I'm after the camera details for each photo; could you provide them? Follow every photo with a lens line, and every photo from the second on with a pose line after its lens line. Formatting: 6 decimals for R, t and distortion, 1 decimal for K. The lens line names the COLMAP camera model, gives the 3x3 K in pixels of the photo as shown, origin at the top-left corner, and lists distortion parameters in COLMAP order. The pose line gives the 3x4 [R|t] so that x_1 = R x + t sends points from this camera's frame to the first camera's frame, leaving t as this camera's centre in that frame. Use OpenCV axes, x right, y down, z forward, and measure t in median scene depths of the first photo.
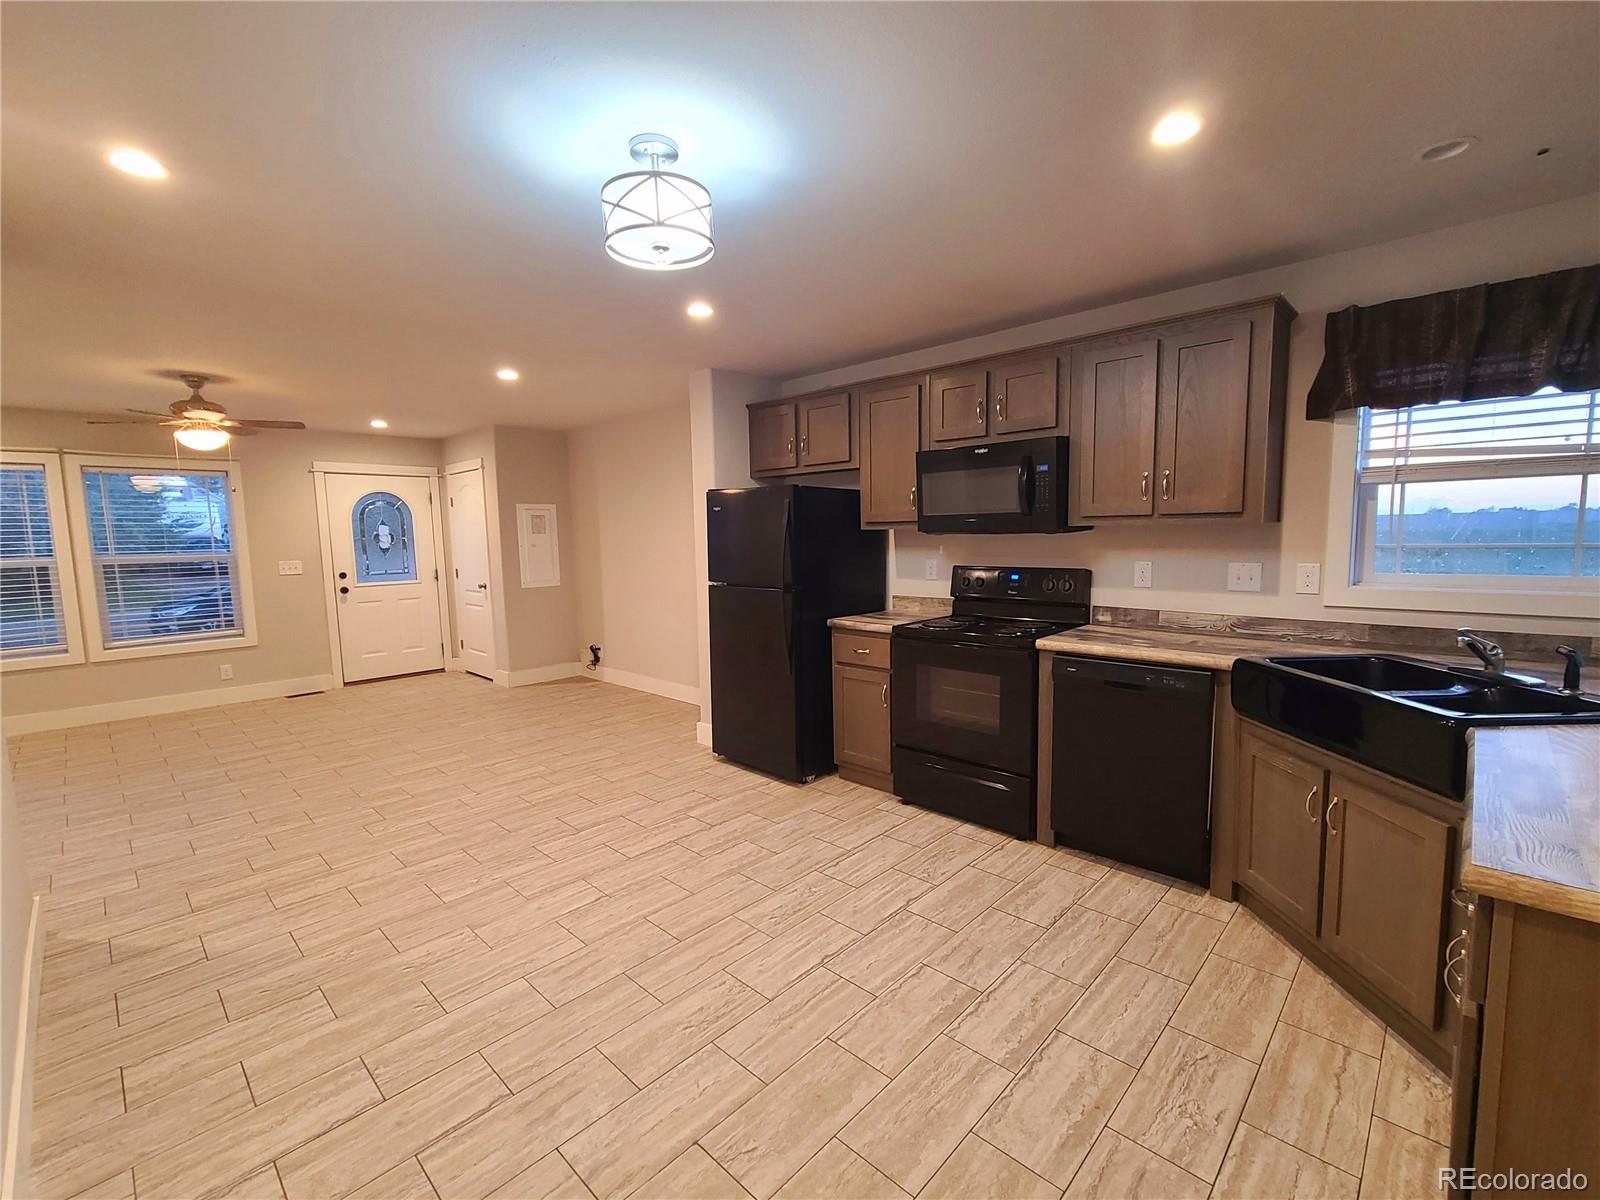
lens RADIAL K [[698.4, 0, 812.0], [0, 698.4, 605.8], [0, 0, 1]] dist [0.003527, -0.002854]
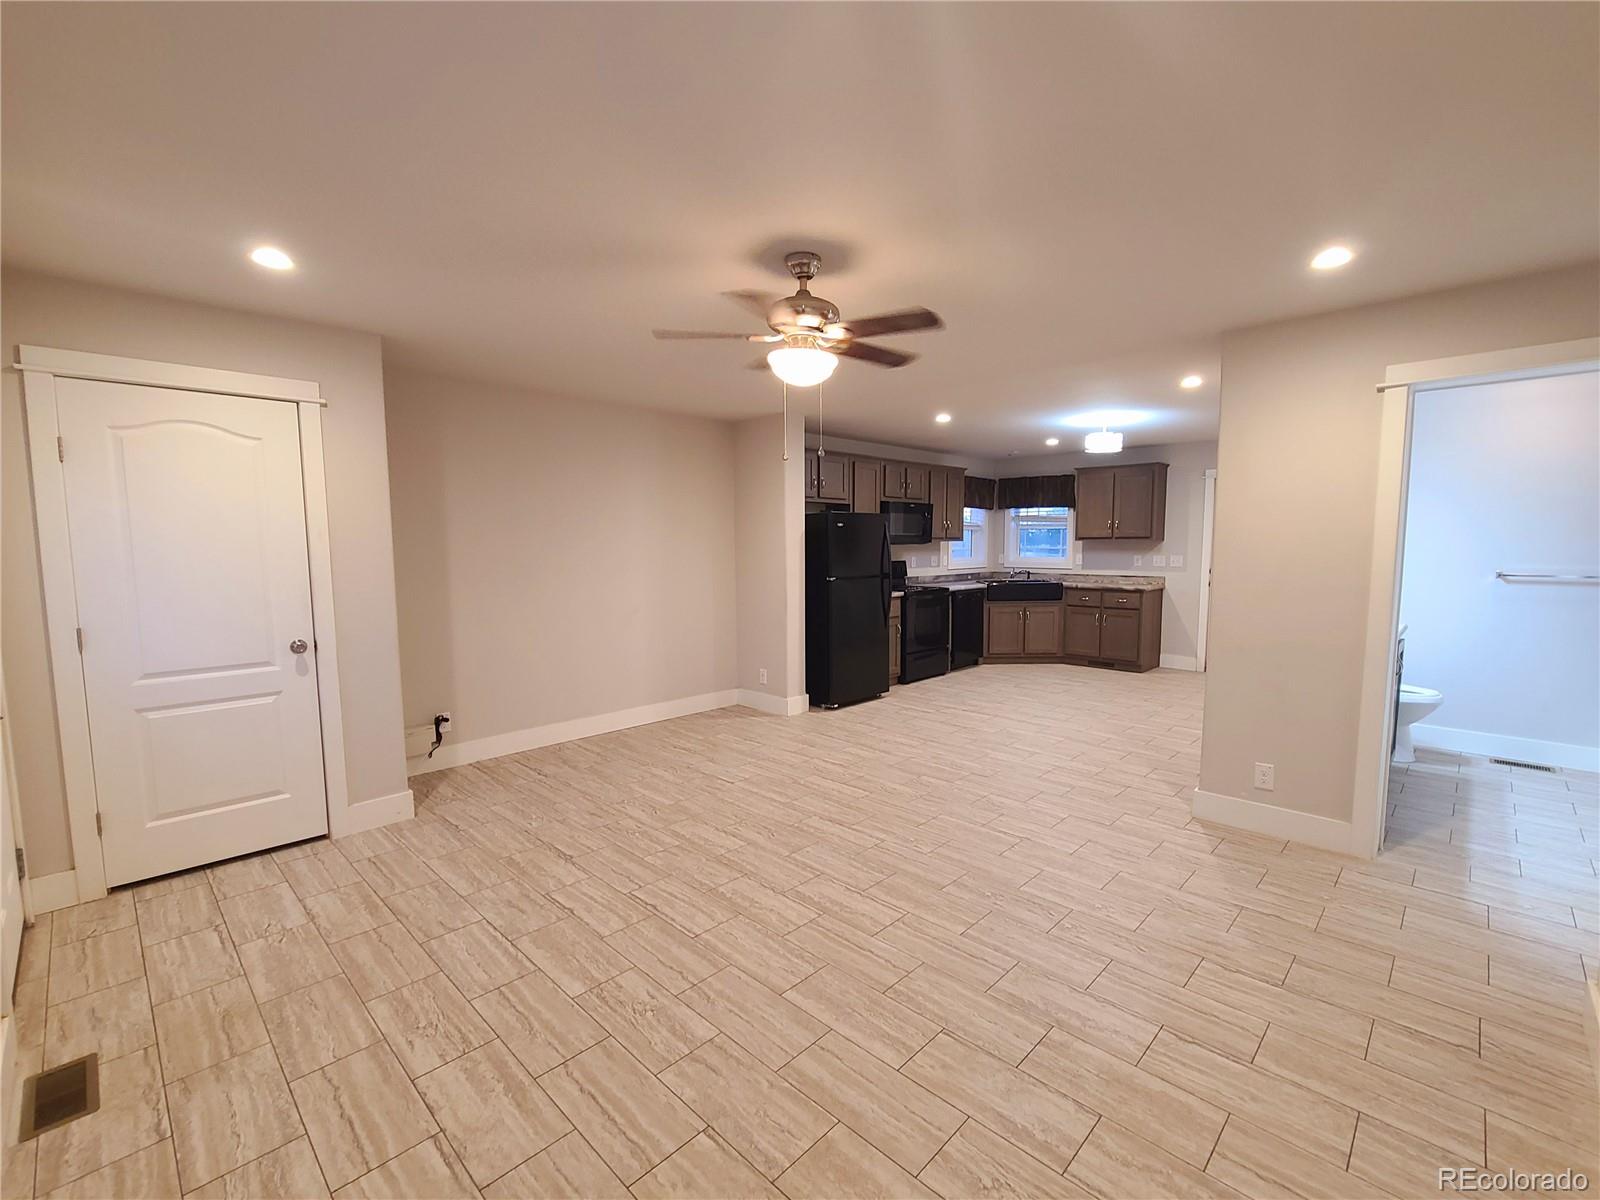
lens RADIAL K [[698.4, 0, 812.0], [0, 698.4, 605.8], [0, 0, 1]] dist [0.003527, -0.002854]
pose [[0.006963, -0.072575, 0.997339, -1.705461], [0.110127, 0.991352, 0.071371, -0.092847], [-0.993893, 0.109337, 0.014895, 1.166275]]
